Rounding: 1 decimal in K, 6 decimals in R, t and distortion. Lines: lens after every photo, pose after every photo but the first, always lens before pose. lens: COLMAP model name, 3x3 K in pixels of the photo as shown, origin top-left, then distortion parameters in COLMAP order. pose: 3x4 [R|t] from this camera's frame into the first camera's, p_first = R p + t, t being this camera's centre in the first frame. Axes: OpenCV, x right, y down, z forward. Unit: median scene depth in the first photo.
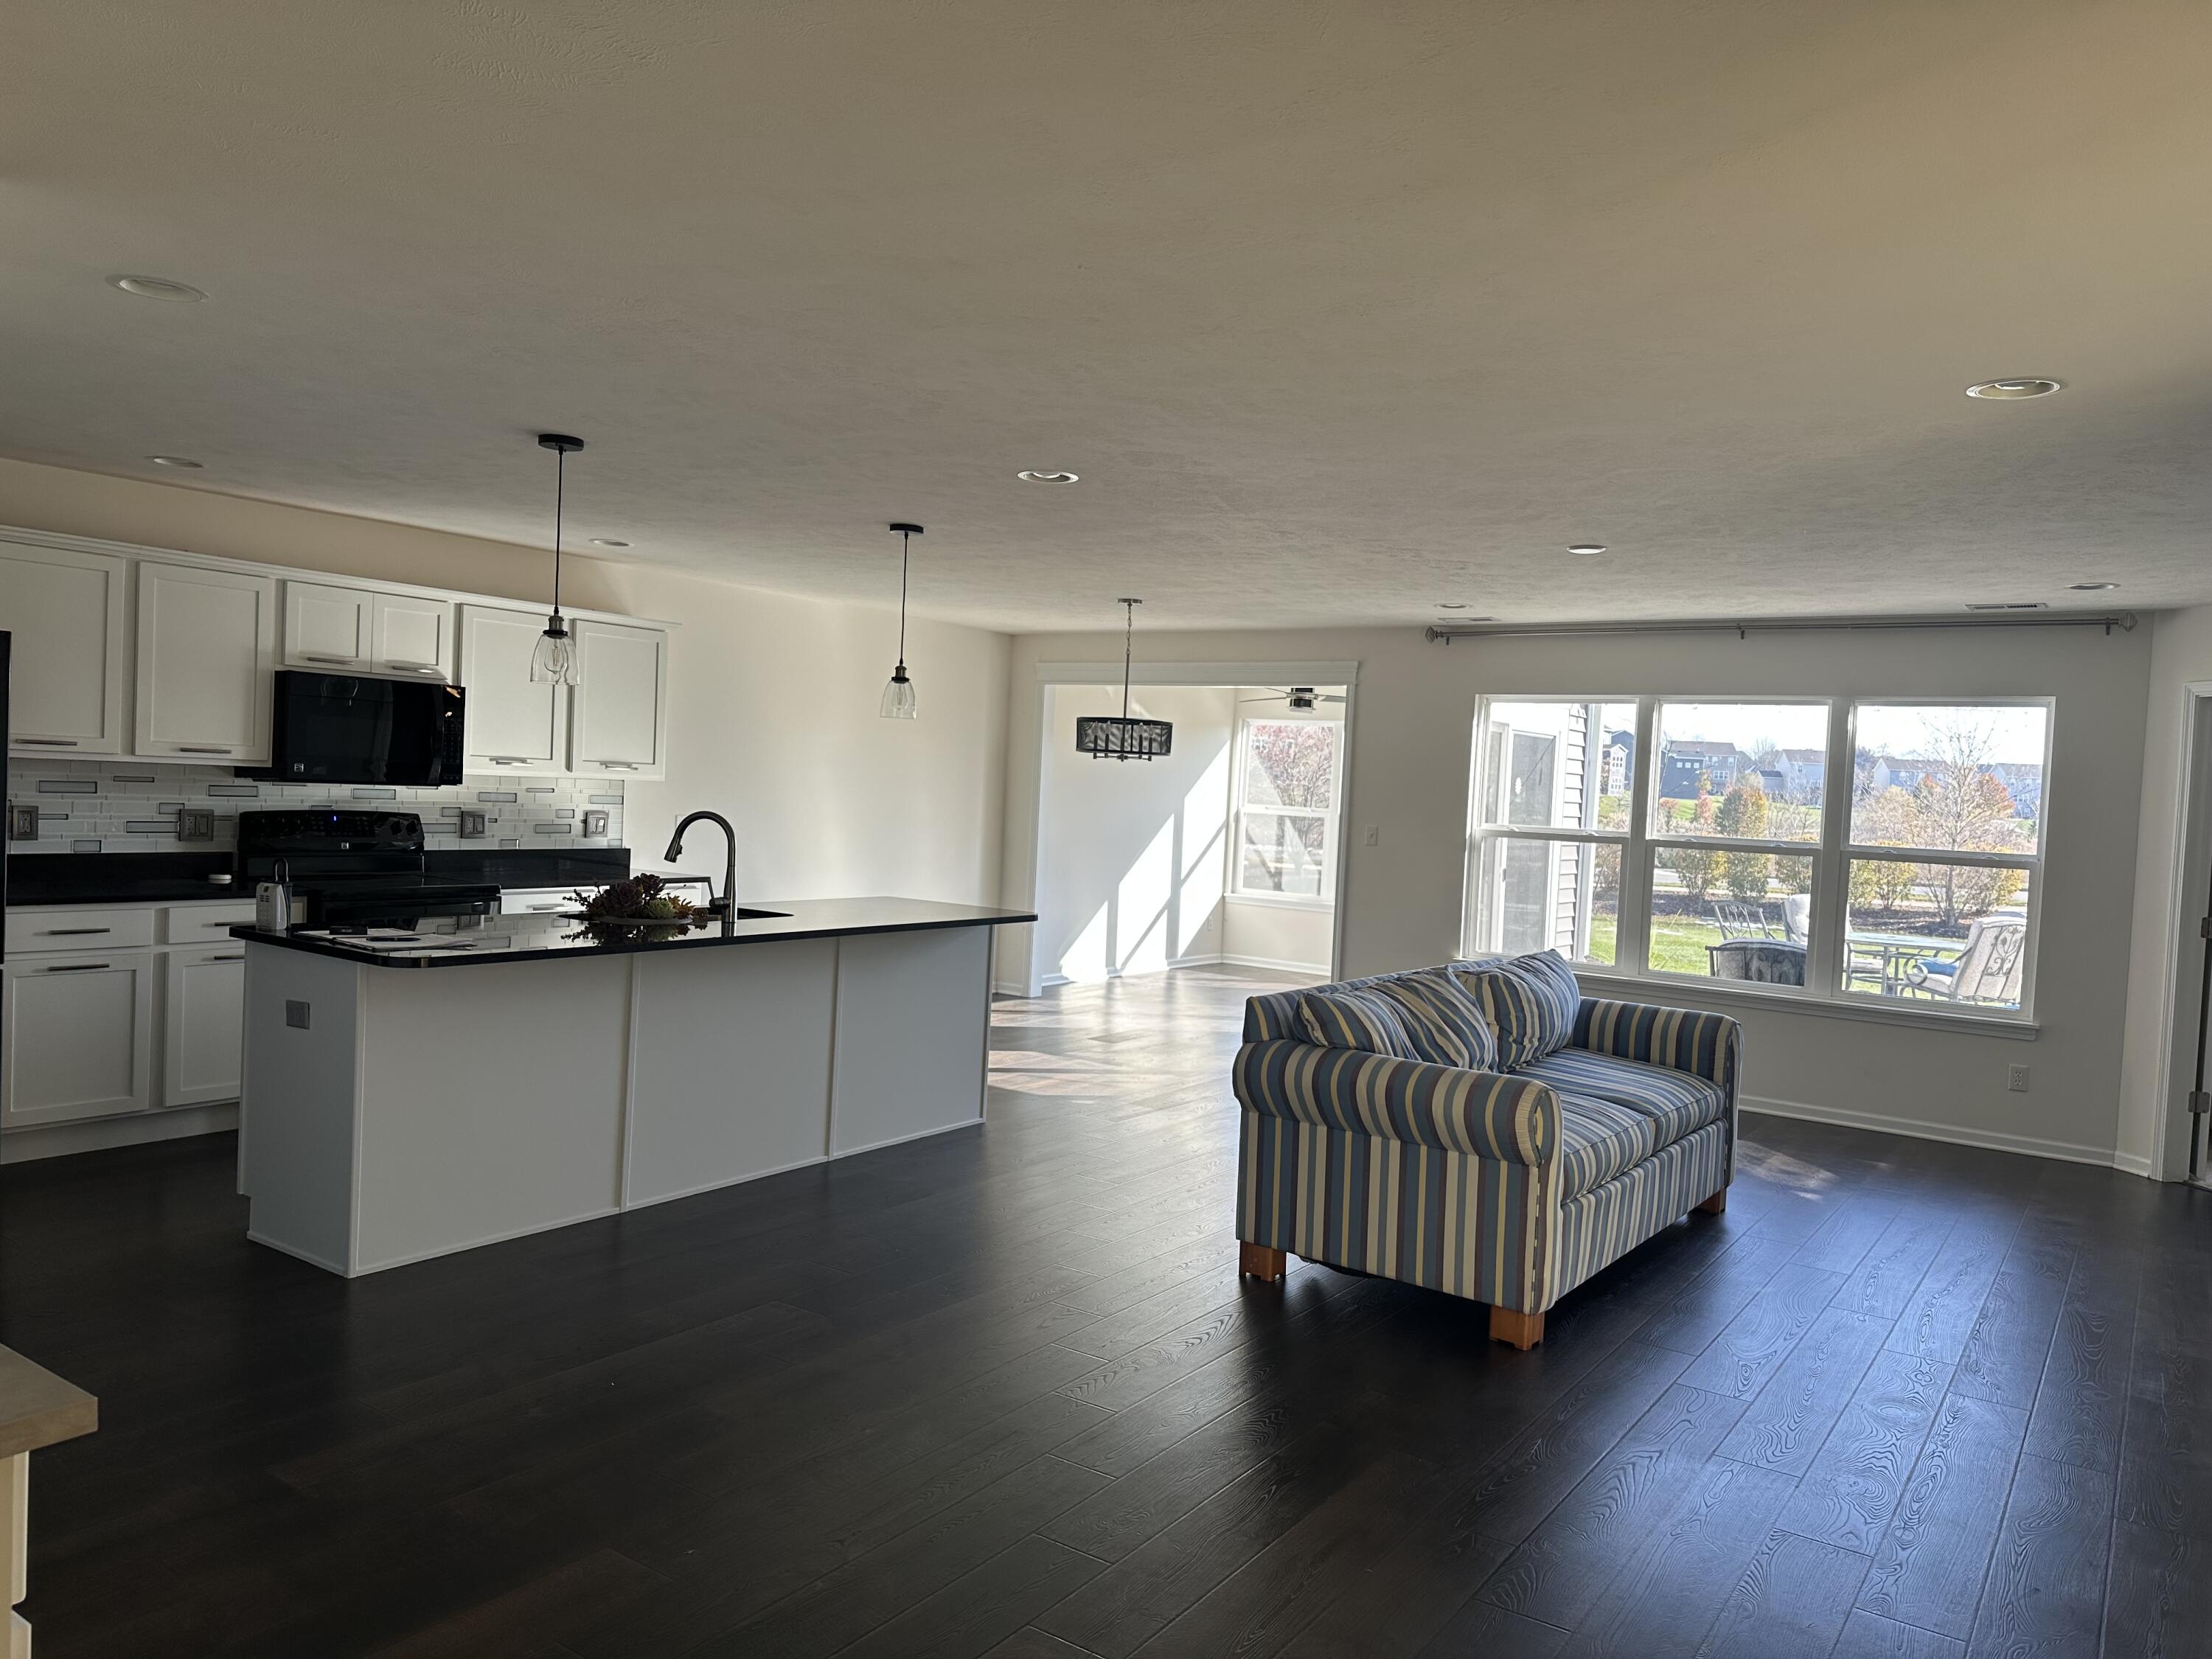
lens RADIAL K [[1538.1, 0, 1107.4], [0, 1538.1, 835.2], [0, 0, 1]] dist [0.153608, -0.261127]
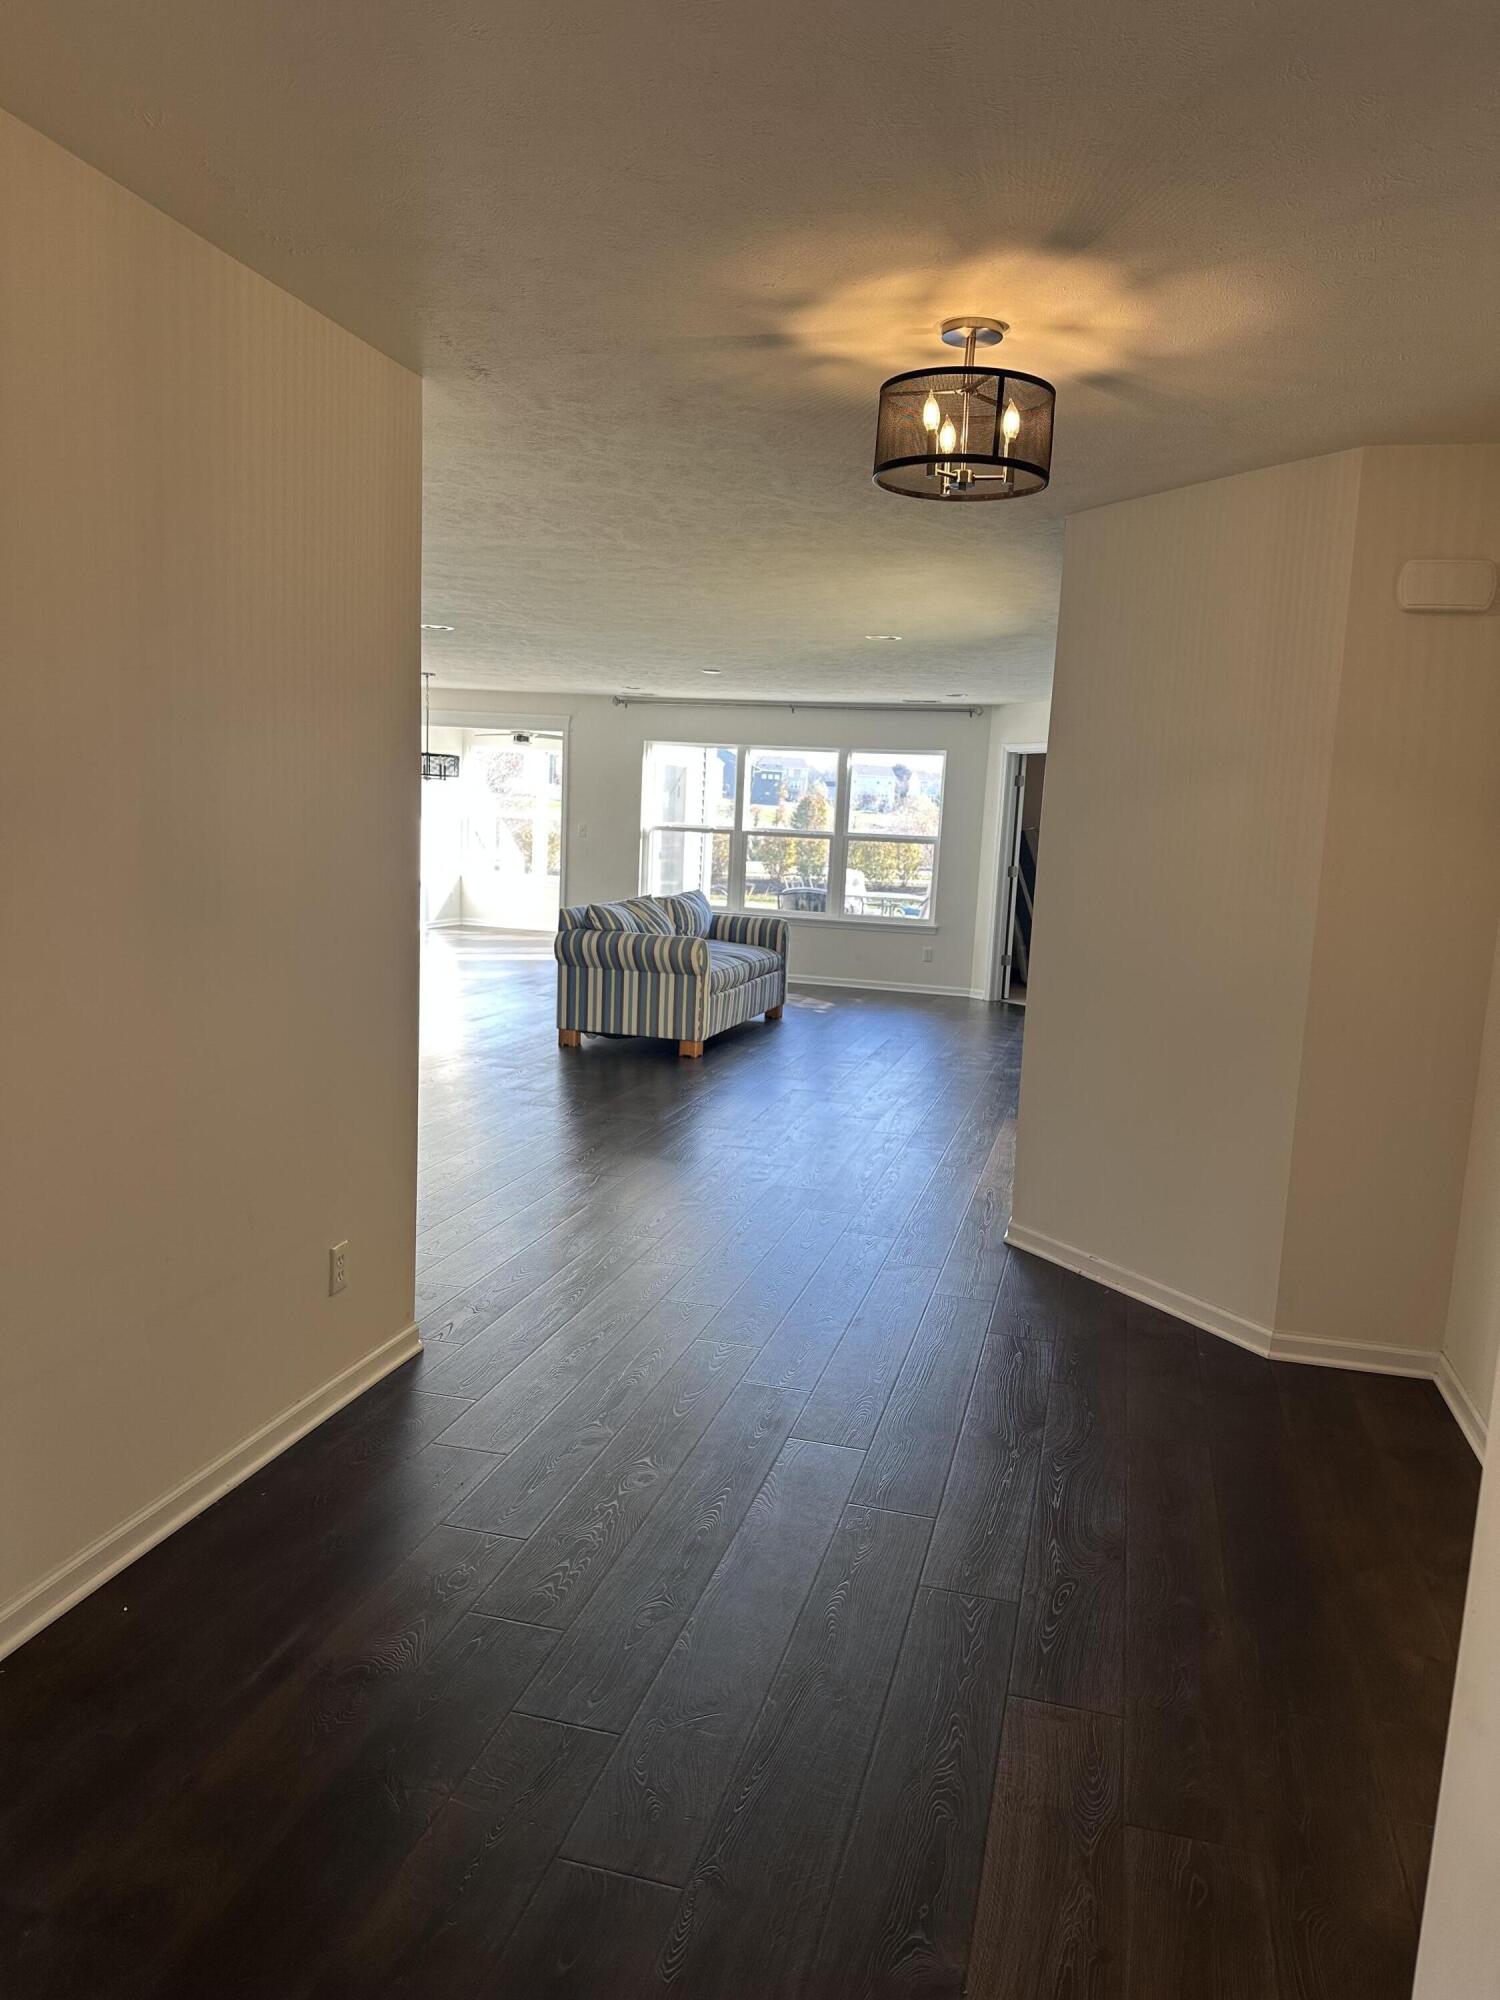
lens RADIAL K [[1390.6, 0, 744.8], [0, 1390.6, 1041.5], [0, 0, 1]] dist [0.153608, -0.261127]
pose [[0.943871, -0.057643, 0.325246, -0.224653], [0.010292, 0.989310, 0.145466, 0.012052], [-0.330154, -0.133953, 0.934374, -0.632512]]
